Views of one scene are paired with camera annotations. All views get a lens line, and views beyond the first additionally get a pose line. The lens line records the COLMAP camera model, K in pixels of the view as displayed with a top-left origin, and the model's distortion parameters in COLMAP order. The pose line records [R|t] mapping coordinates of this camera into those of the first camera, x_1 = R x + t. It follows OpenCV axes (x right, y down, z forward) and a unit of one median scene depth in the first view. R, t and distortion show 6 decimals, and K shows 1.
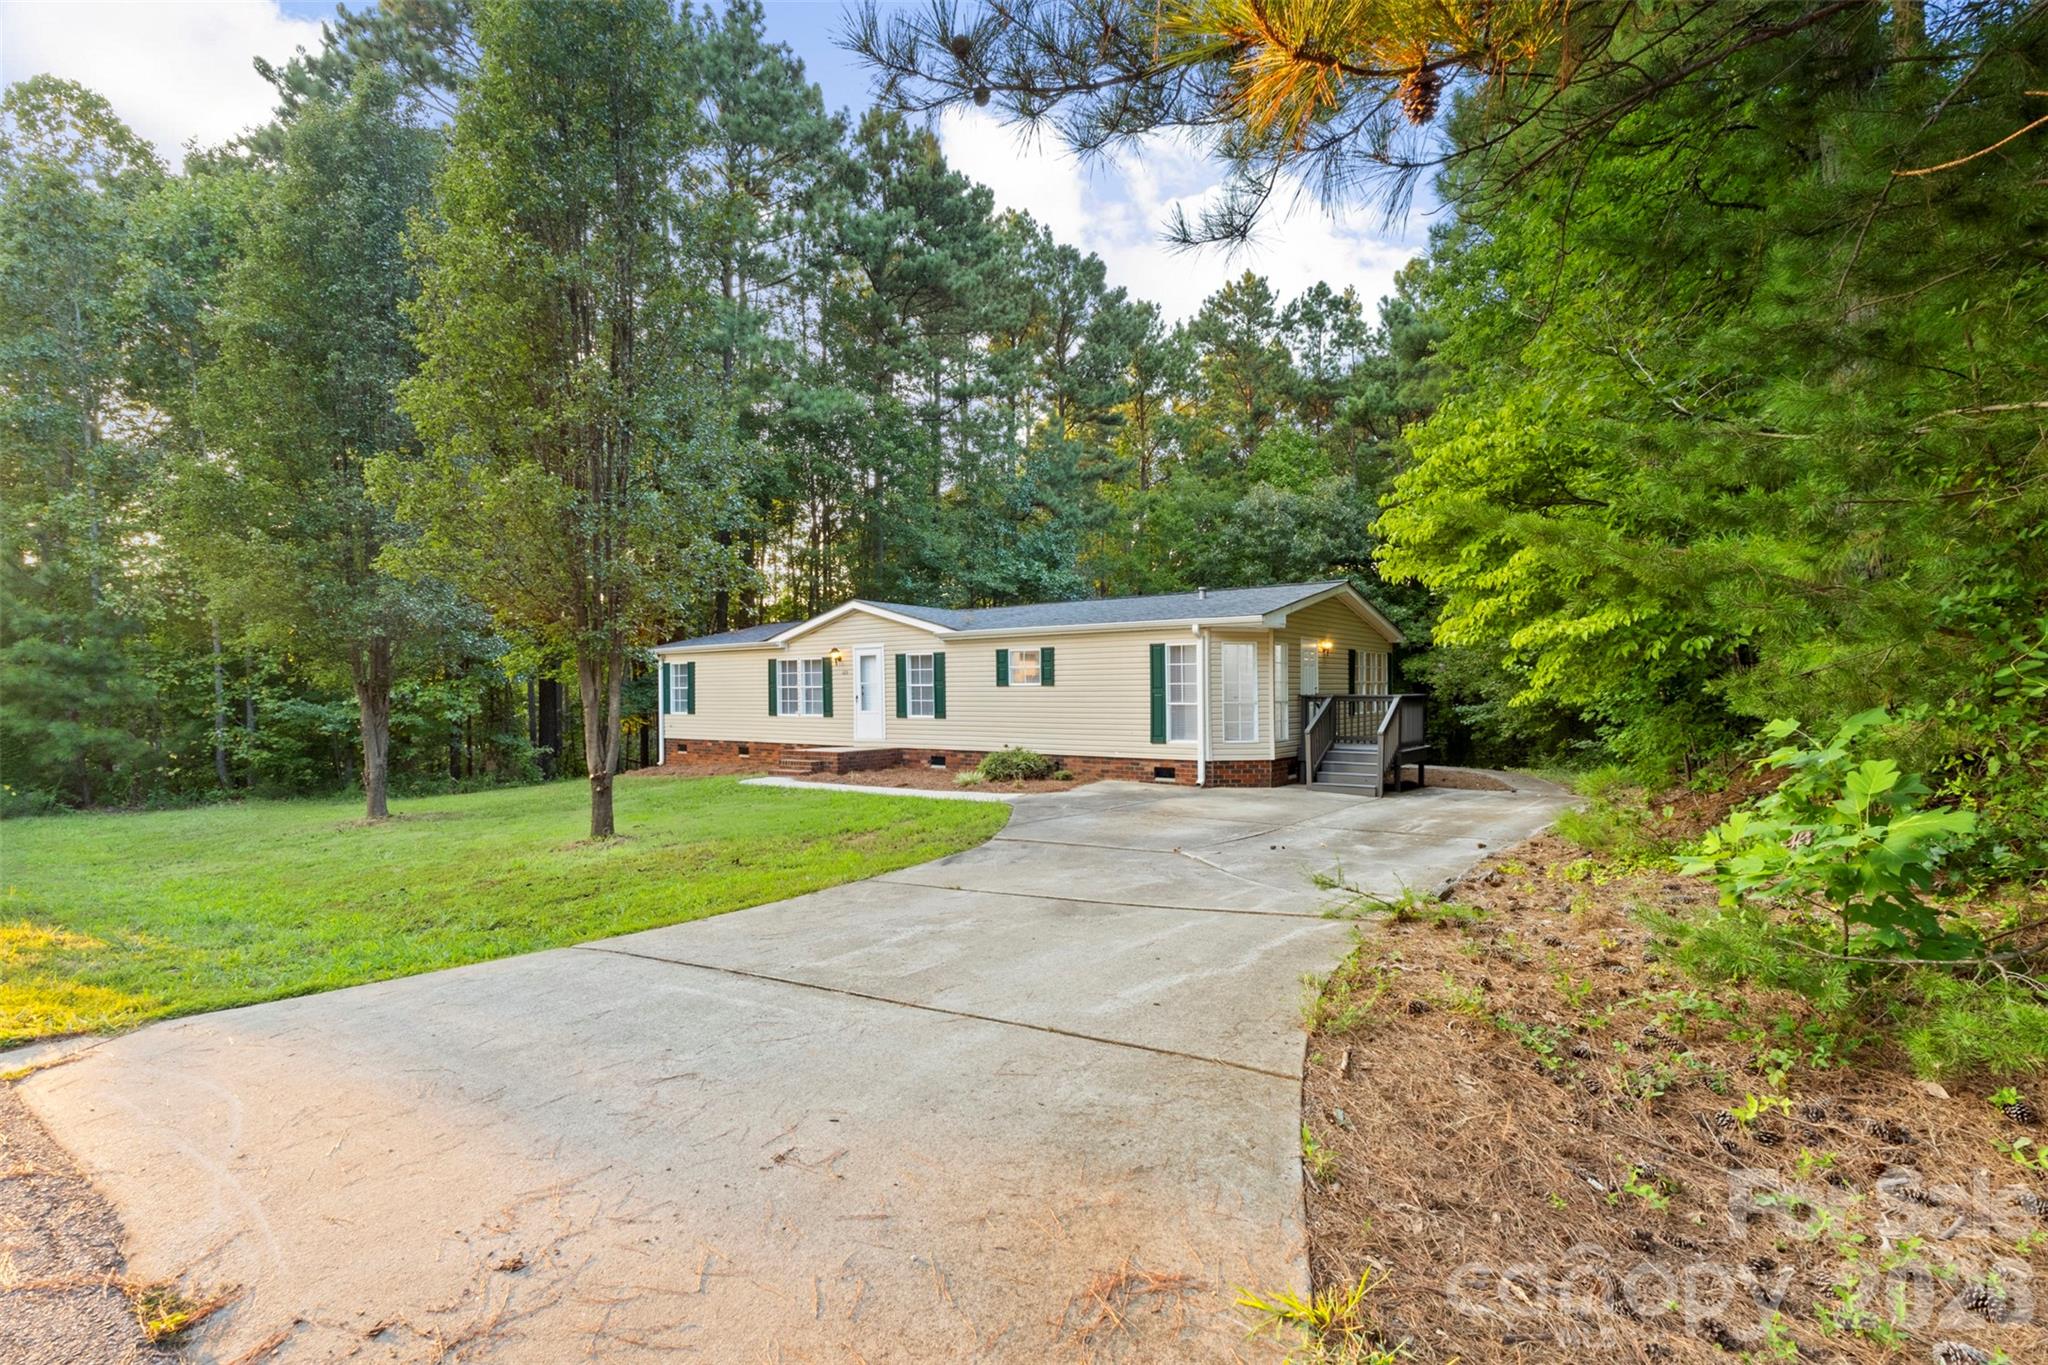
lens RADIAL K [[949.6, 0, 1026.4], [0, 949.6, 694.0], [0, 0, 1]] dist [0.004113, 0.001405]
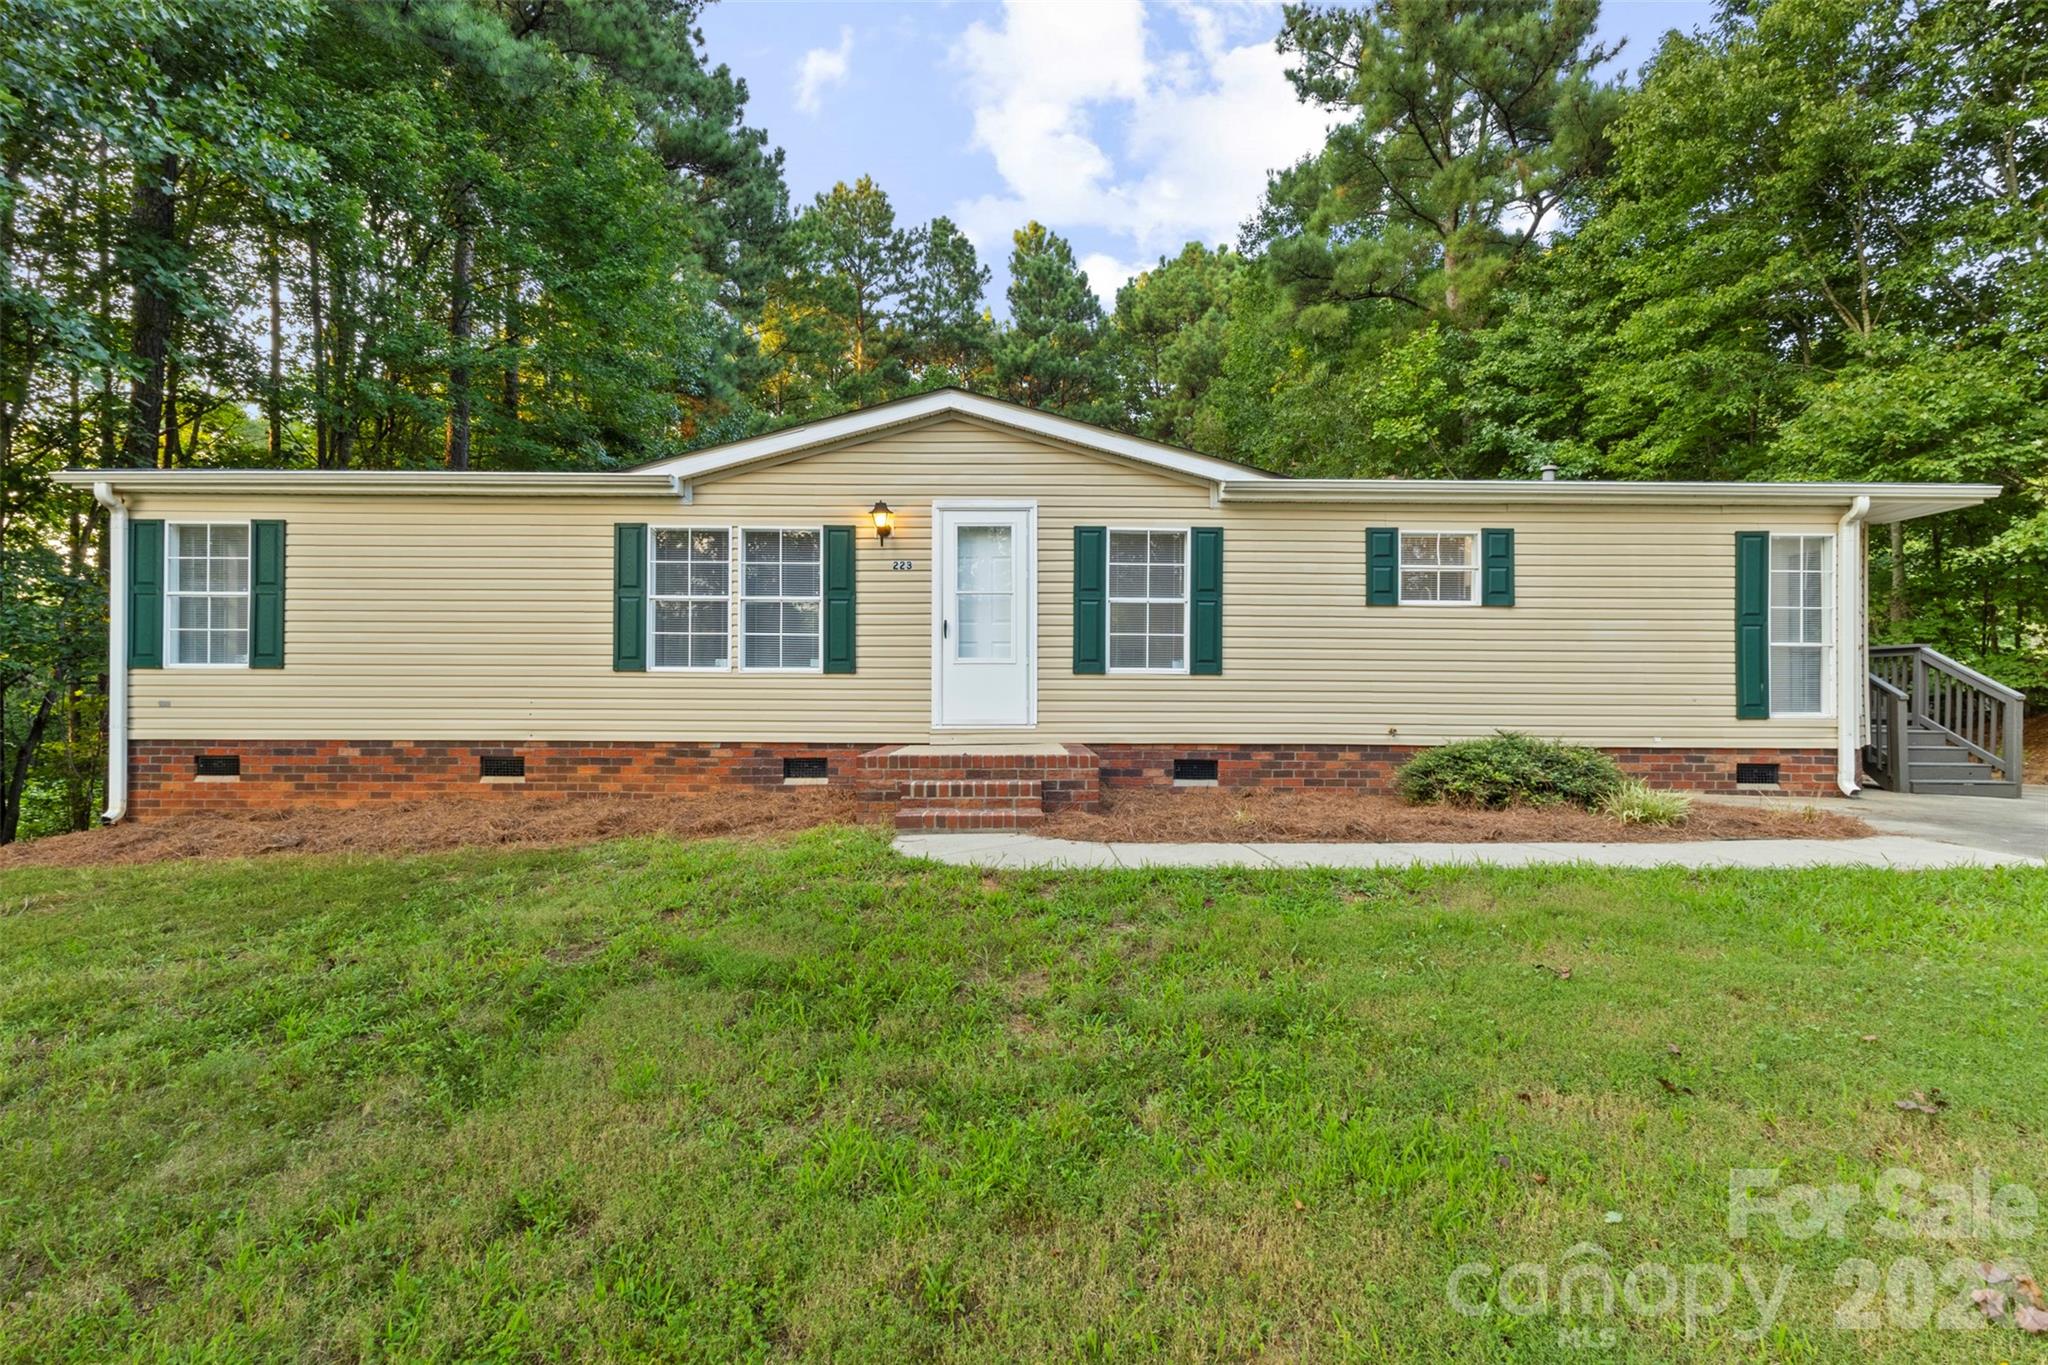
lens RADIAL K [[949.6, 0, 1021.4], [0, 949.6, 688.8], [0, 0, 1]] dist [0.004113, 0.001405]
pose [[0.798842, 0.014368, 0.601369, -0.402633], [-0.008881, 0.999887, -0.012092, 0.035881], [-0.601475, 0.004319, 0.798880, 0.651466]]
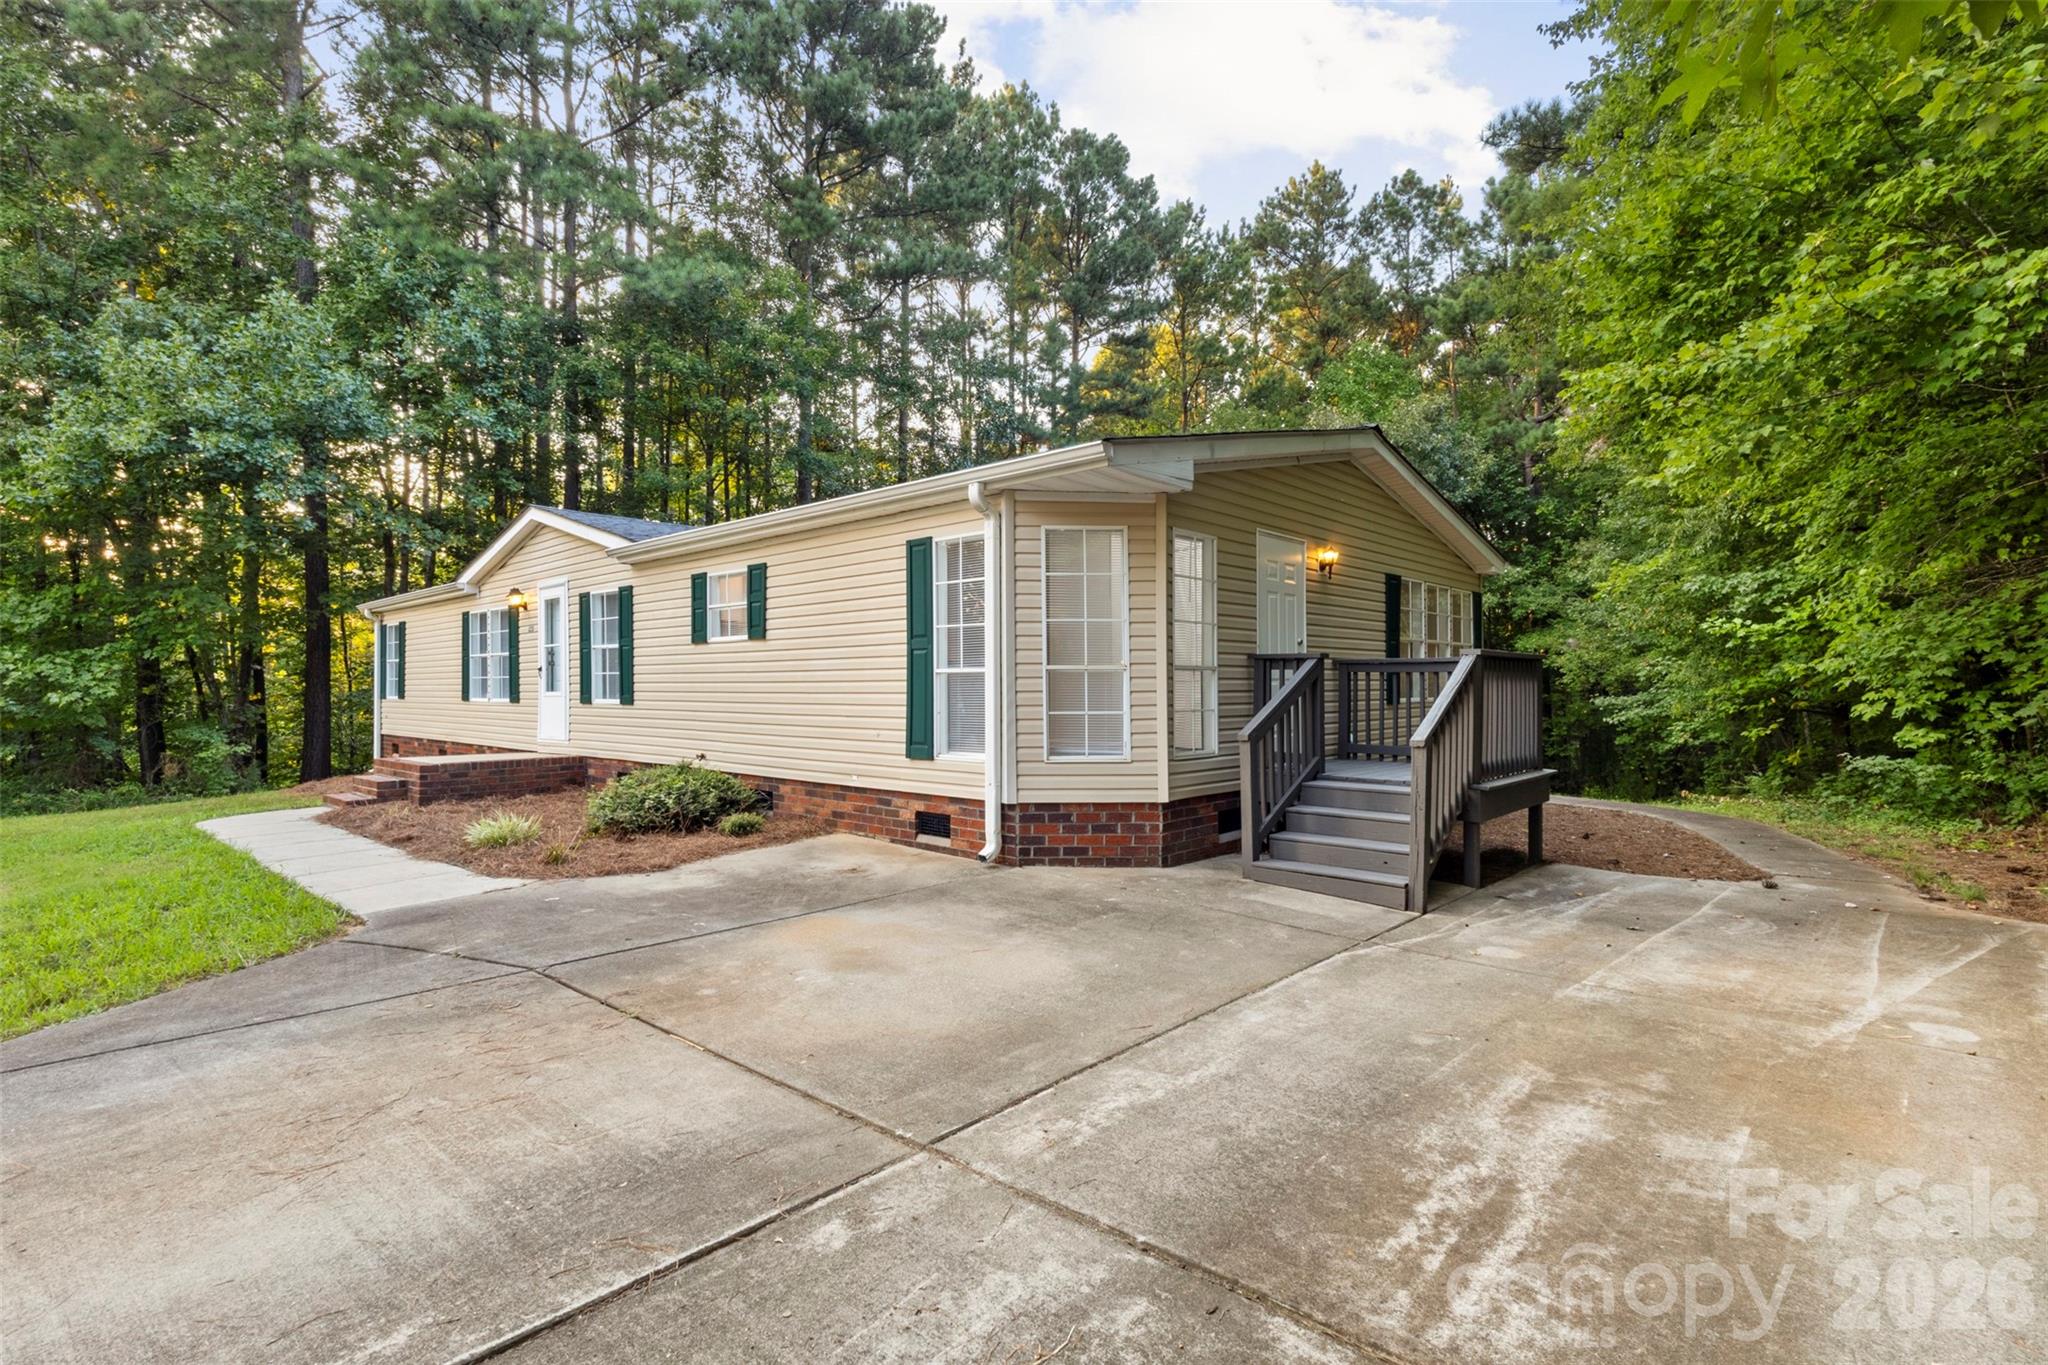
lens RADIAL K [[949.6, 0, 1027.8], [0, 949.6, 670.1], [0, 0, 1]] dist [0.004113, 0.001405]
pose [[0.994445, 0.001904, -0.105243, 0.188335], [-0.004096, 0.999779, -0.020610, 0.014937], [0.105181, 0.020927, 0.994233, 0.442073]]
